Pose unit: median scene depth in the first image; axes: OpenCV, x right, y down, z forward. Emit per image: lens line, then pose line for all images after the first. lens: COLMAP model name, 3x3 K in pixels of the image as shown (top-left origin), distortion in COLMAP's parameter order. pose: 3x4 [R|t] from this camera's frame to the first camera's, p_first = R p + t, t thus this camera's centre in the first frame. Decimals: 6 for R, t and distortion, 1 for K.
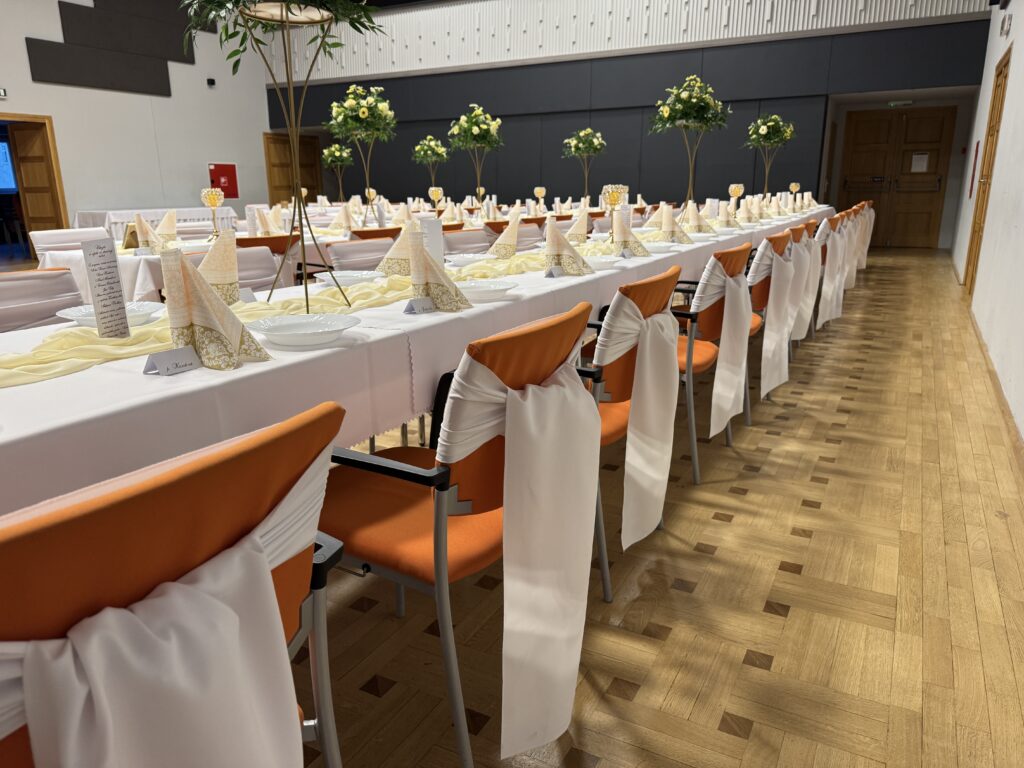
lens RADIAL K [[721.8, 0, 504.7], [0, 721.8, 391.6], [0, 0, 1]] dist [0.014726, -0.029267]
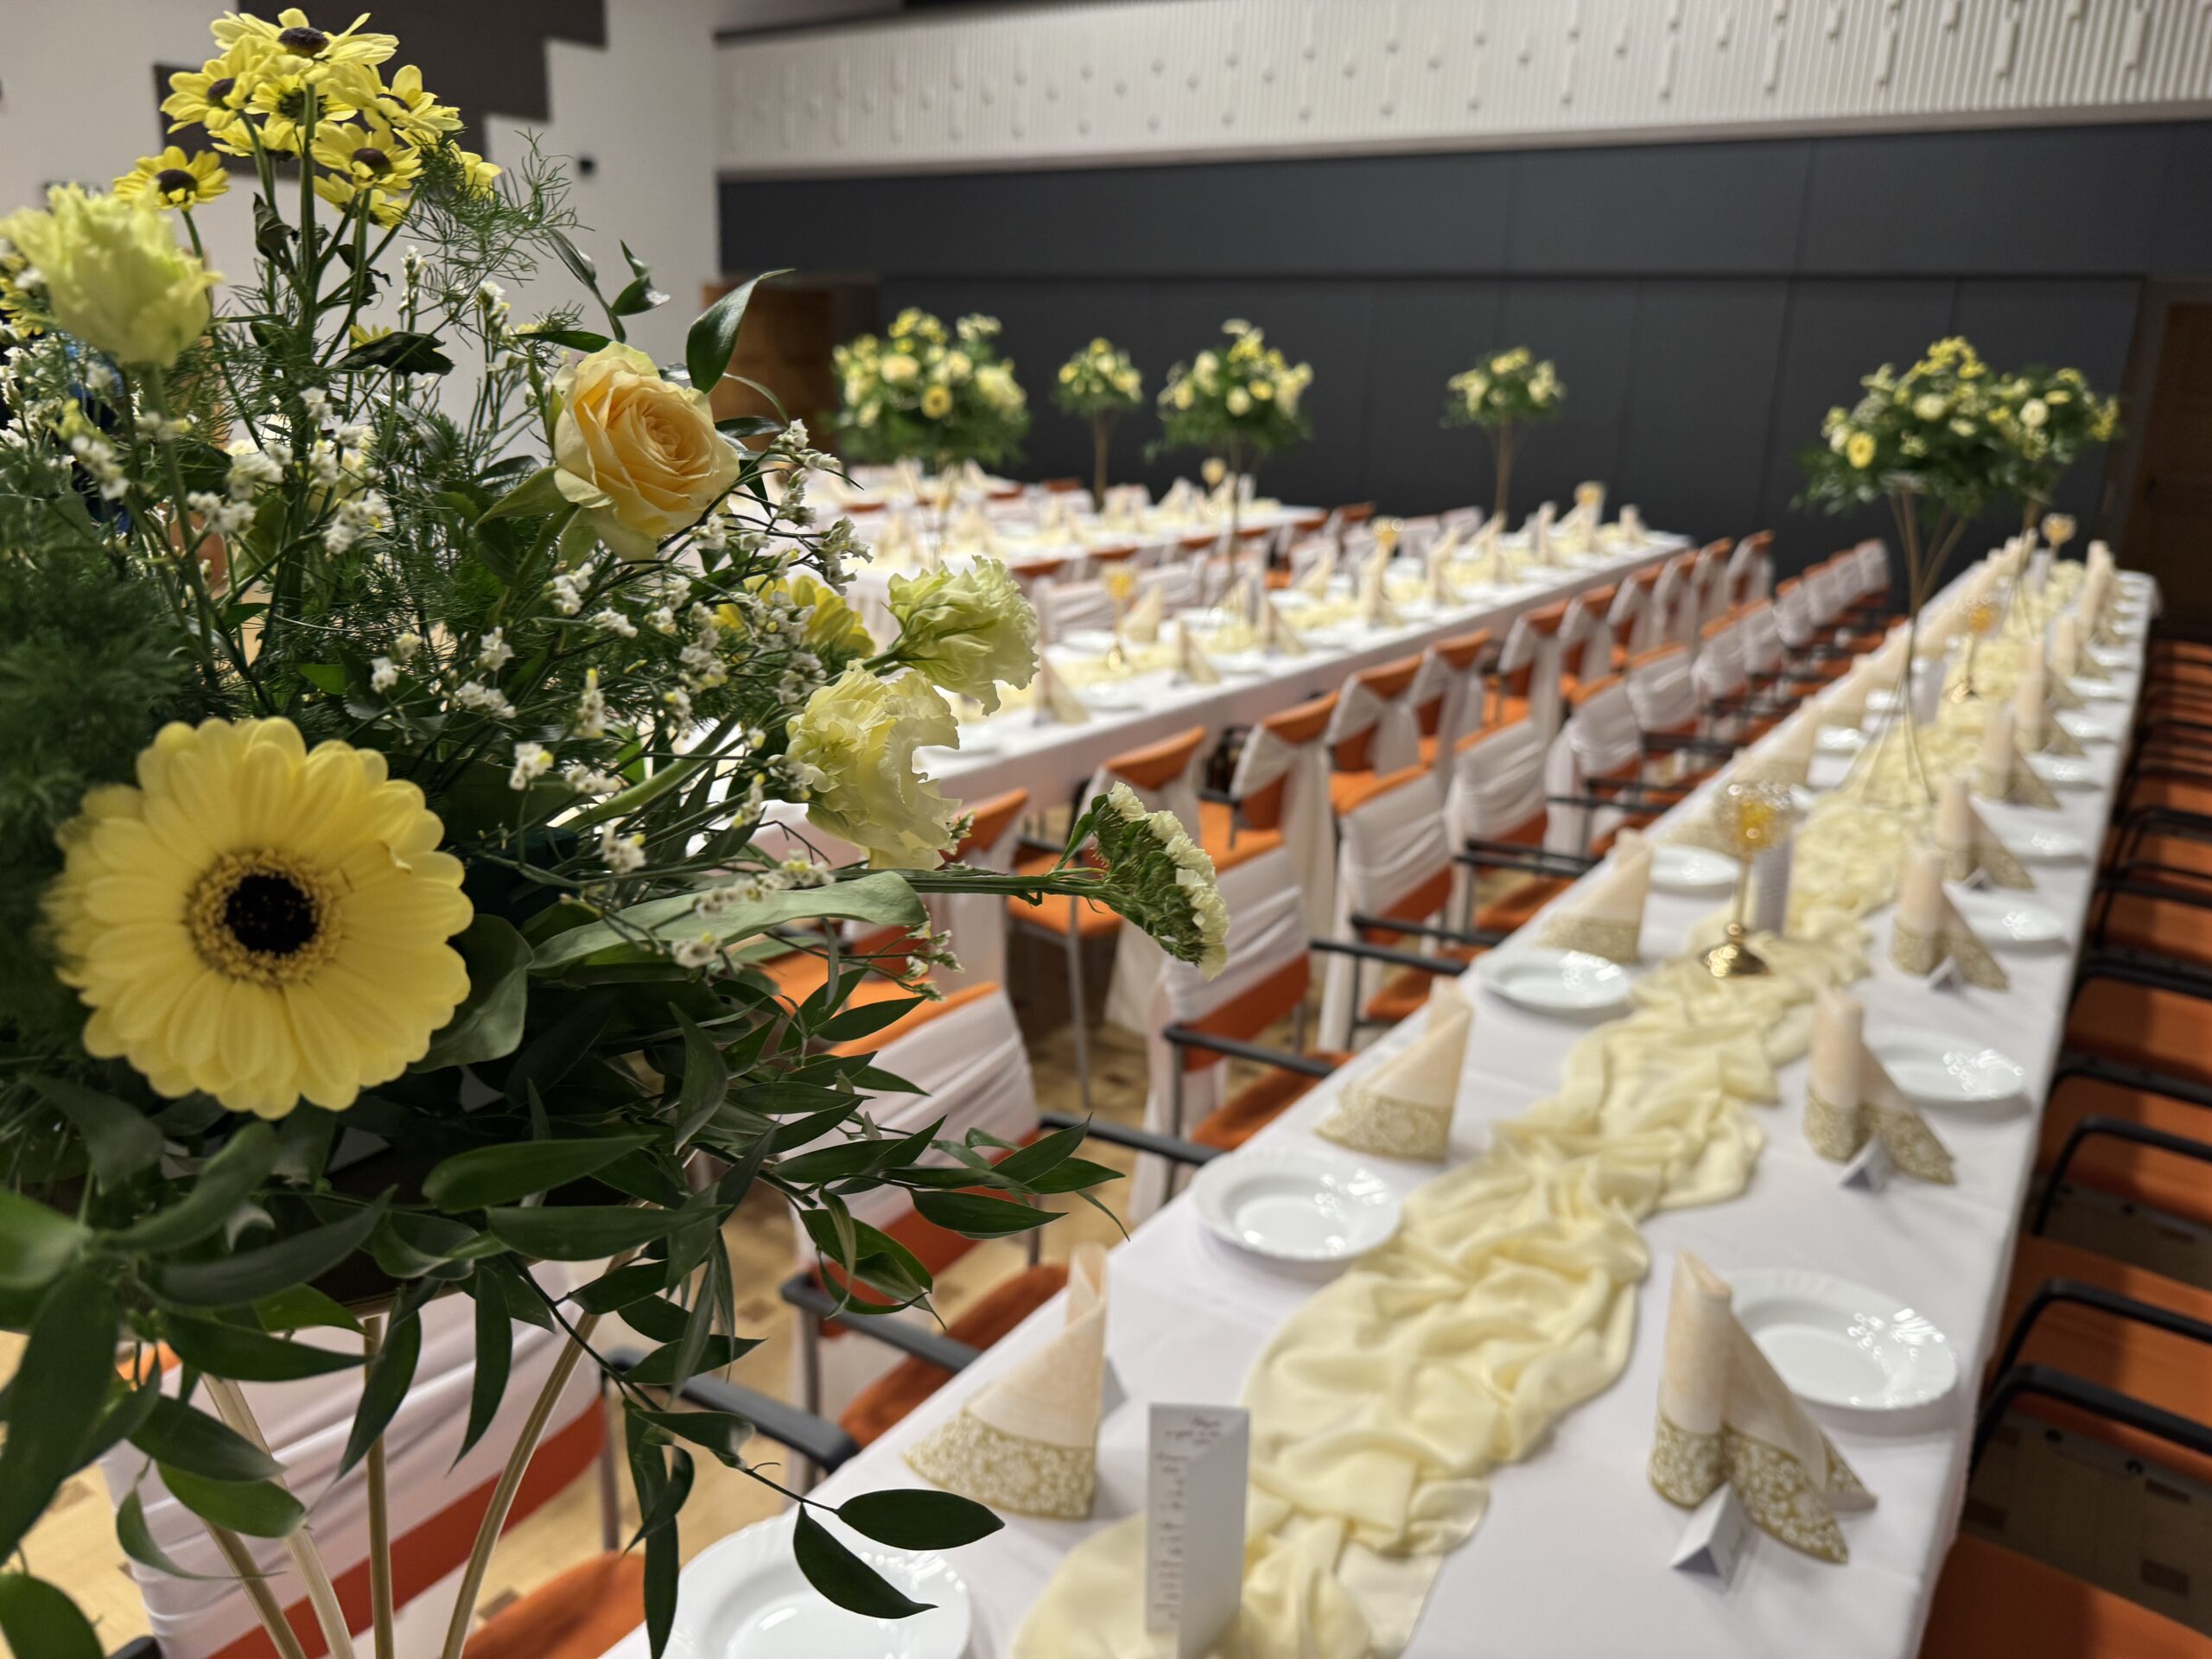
lens RADIAL K [[1559.3, 0, 1113.8], [0, 1559.3, 816.2], [0, 0, 1]] dist [0.014726, -0.029267]
pose [[0.996791, 0.054375, -0.058754, -0.044822], [-0.053078, 0.998316, 0.023405, -0.164611], [0.059927, -0.020212, 0.997998, 0.206218]]
